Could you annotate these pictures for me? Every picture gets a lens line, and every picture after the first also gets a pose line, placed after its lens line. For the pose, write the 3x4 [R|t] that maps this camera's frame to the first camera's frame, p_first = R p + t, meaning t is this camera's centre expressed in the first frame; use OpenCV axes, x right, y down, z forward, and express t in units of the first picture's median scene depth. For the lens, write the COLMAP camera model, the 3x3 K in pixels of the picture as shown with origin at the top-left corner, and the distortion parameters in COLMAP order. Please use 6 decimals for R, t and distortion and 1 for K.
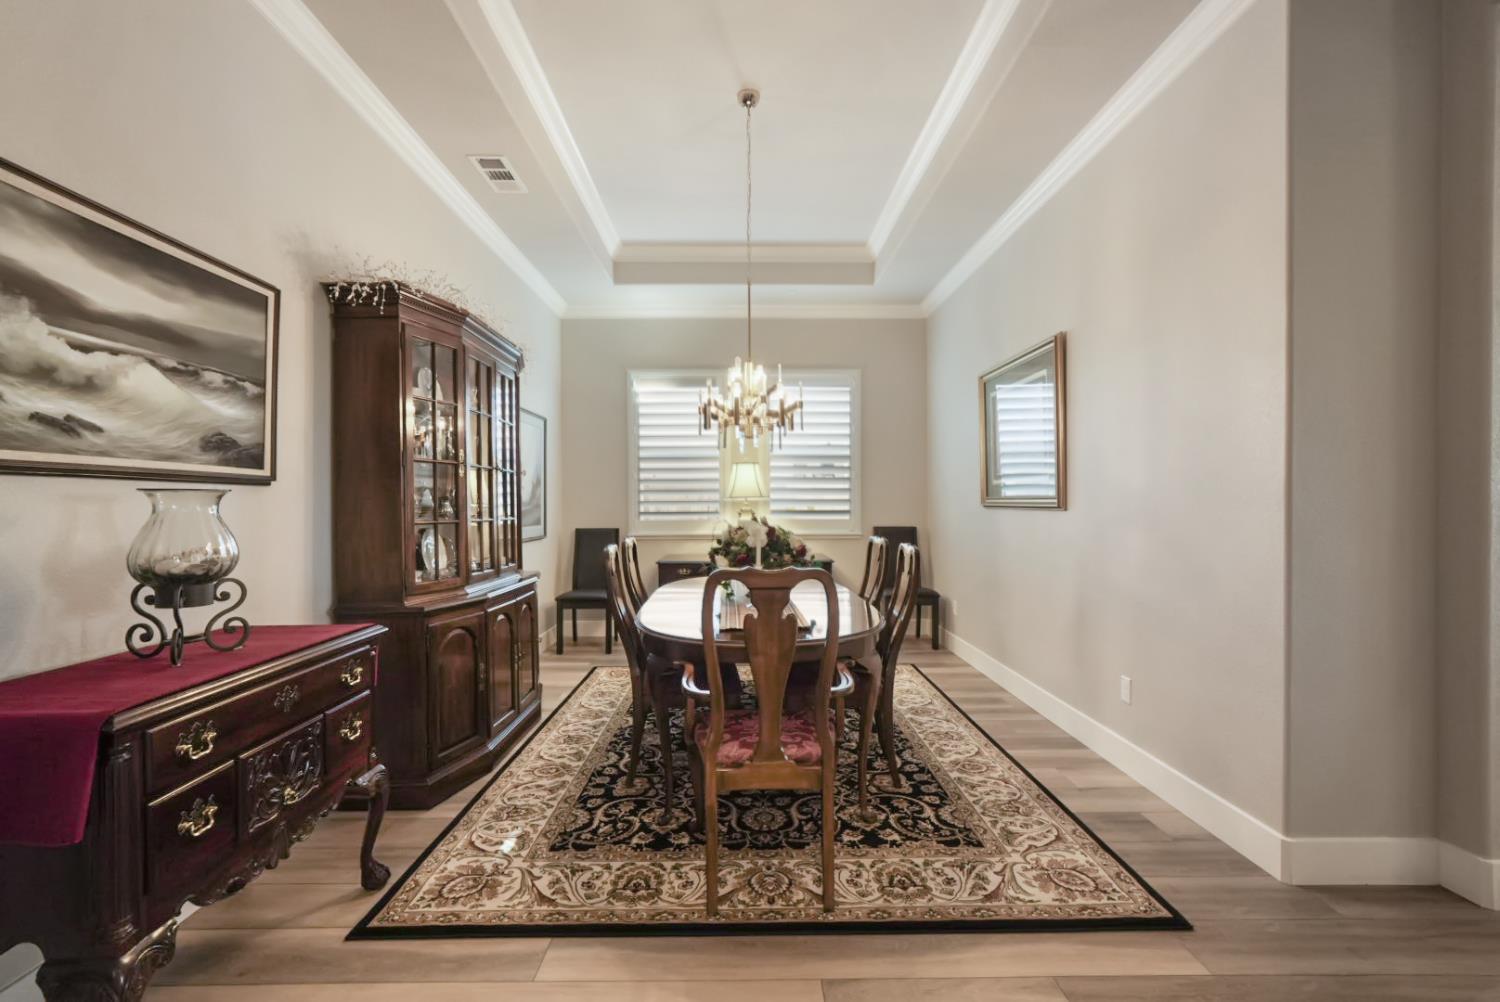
lens RADIAL K [[656.1, 0, 750.0], [0, 656.1, 501.0], [0, 0, 1]] dist [-0.012318, 0.000582]
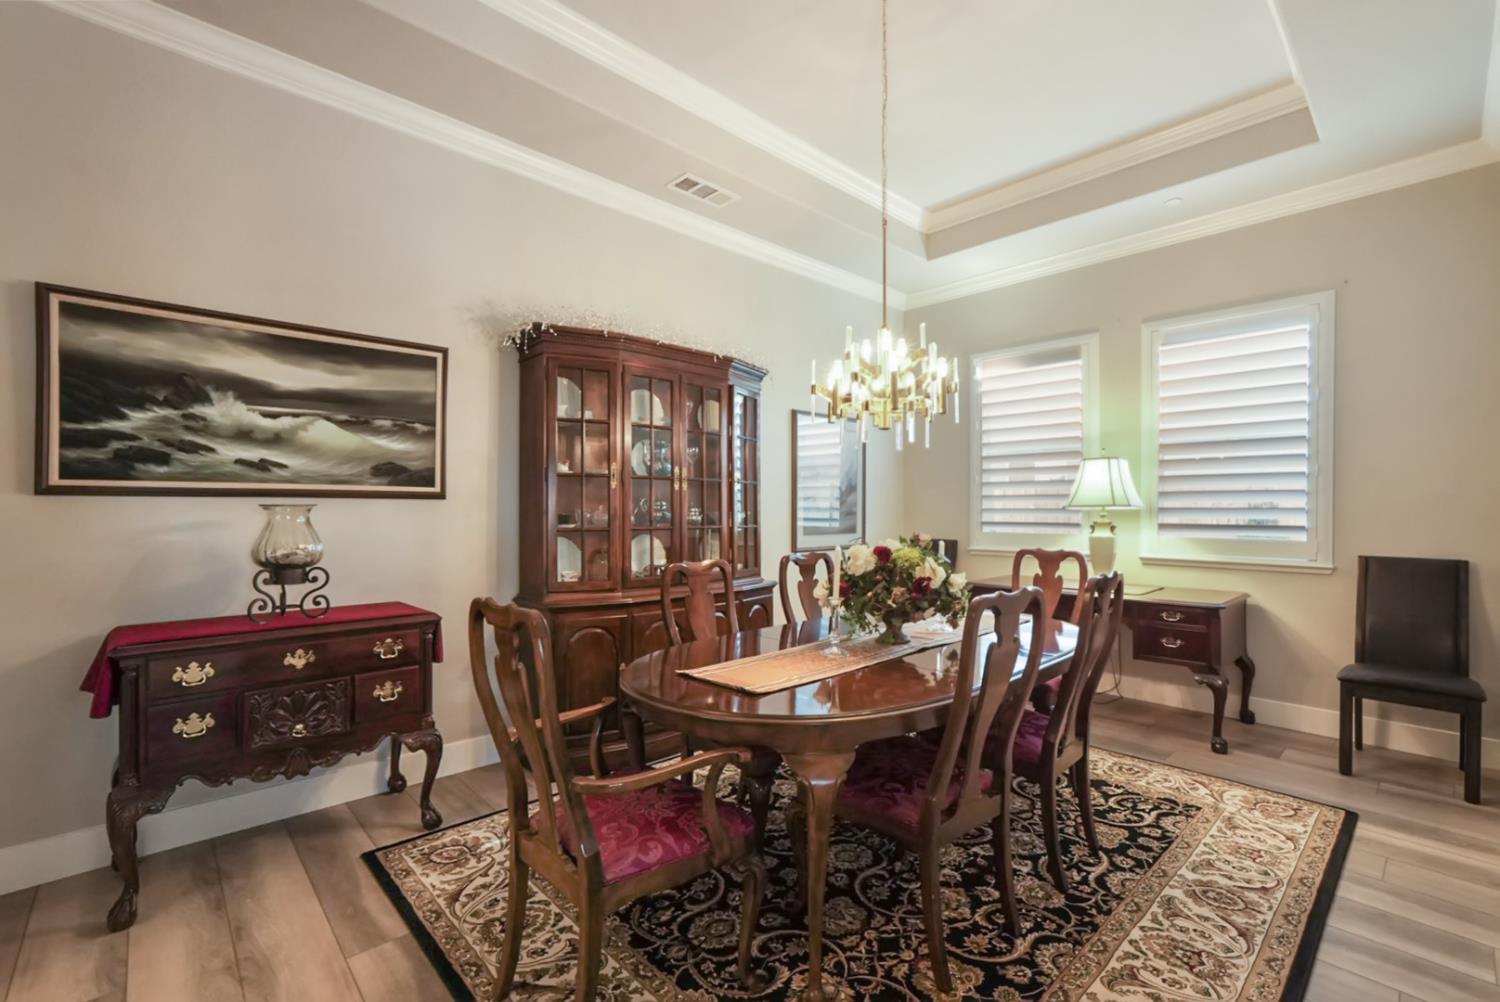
lens RADIAL K [[665.5, 0, 750.0], [0, 665.5, 501.0], [0, 0, 1]] dist [-0.013189, 0.000179]
pose [[0.671608, -0.001108, -0.740906, 0.751346], [-0.001721, 0.999994, -0.003056, -0.018451], [0.740905, 0.003327, 0.671602, 0.608462]]
